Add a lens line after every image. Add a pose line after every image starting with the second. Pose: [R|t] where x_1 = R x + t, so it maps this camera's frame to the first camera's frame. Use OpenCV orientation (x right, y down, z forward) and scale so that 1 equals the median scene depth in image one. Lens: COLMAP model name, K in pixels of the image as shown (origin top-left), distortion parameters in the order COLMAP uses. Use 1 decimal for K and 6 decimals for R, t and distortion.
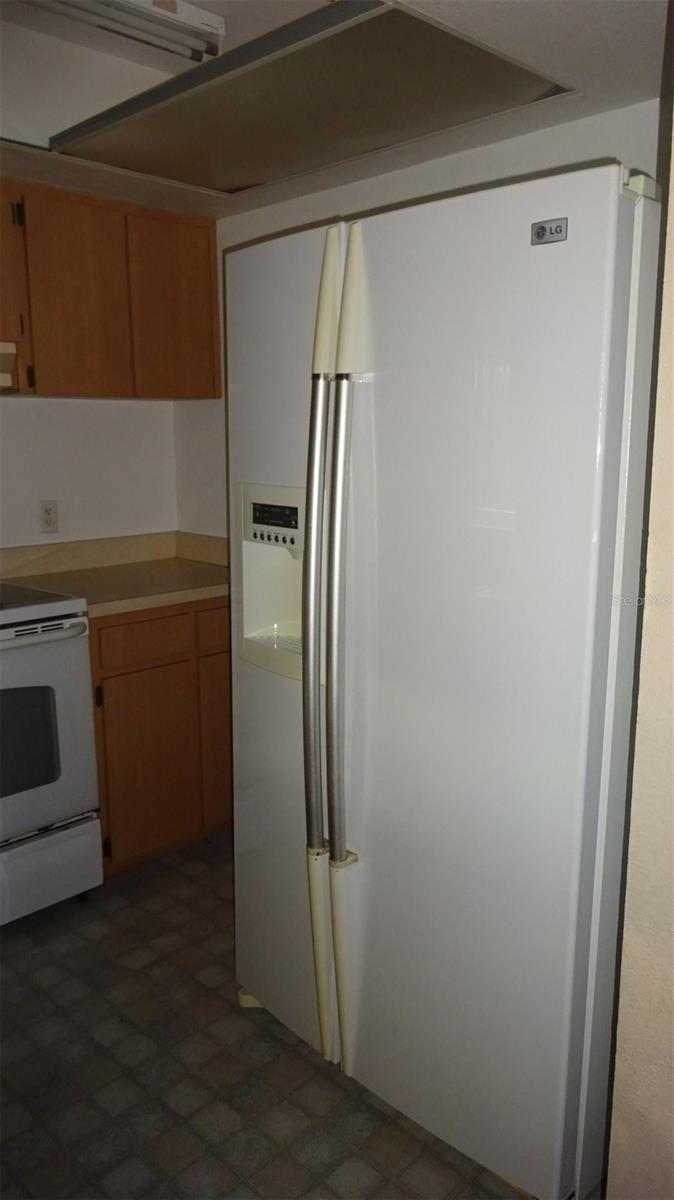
lens RADIAL K [[884.7, 0, 337.0], [0, 884.7, 600.0], [0, 0, 1]] dist [0.001252, -0.003367]
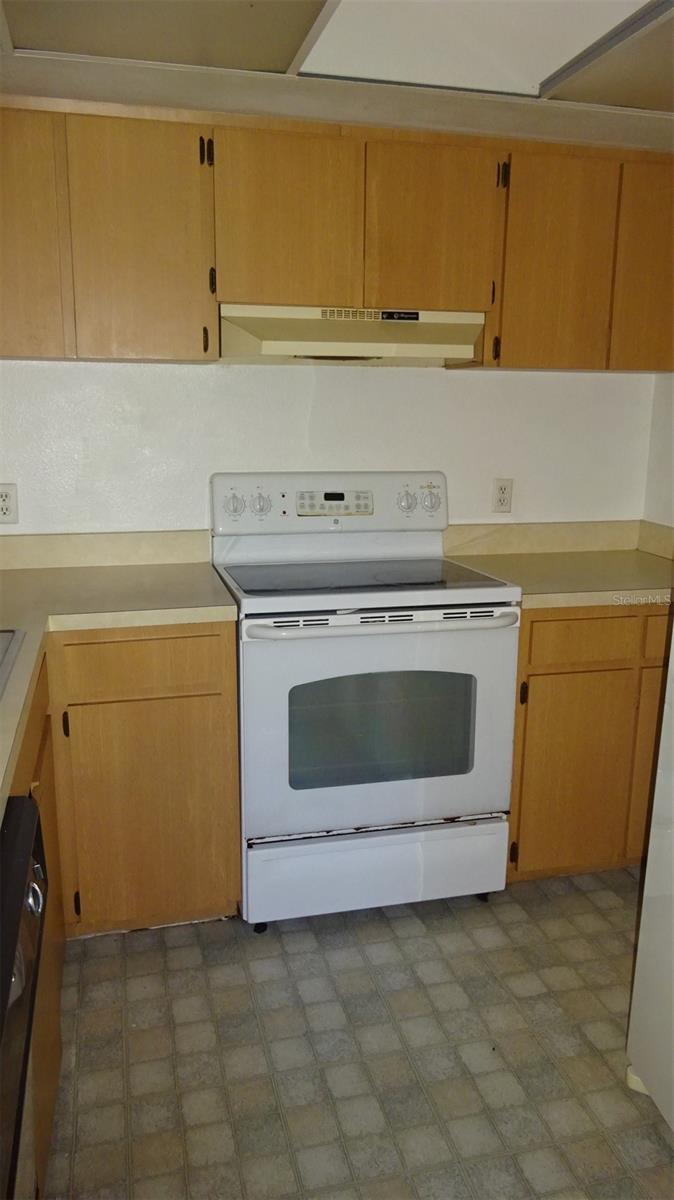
lens RADIAL K [[884.7, 0, 337.0], [0, 884.7, 600.0], [0, 0, 1]] dist [0.001252, -0.003367]
pose [[0.856463, 0.124100, -0.501069, 0.017228], [-0.110610, 0.992246, 0.056688, -0.019691], [0.504219, 0.006872, 0.863549, 0.098965]]
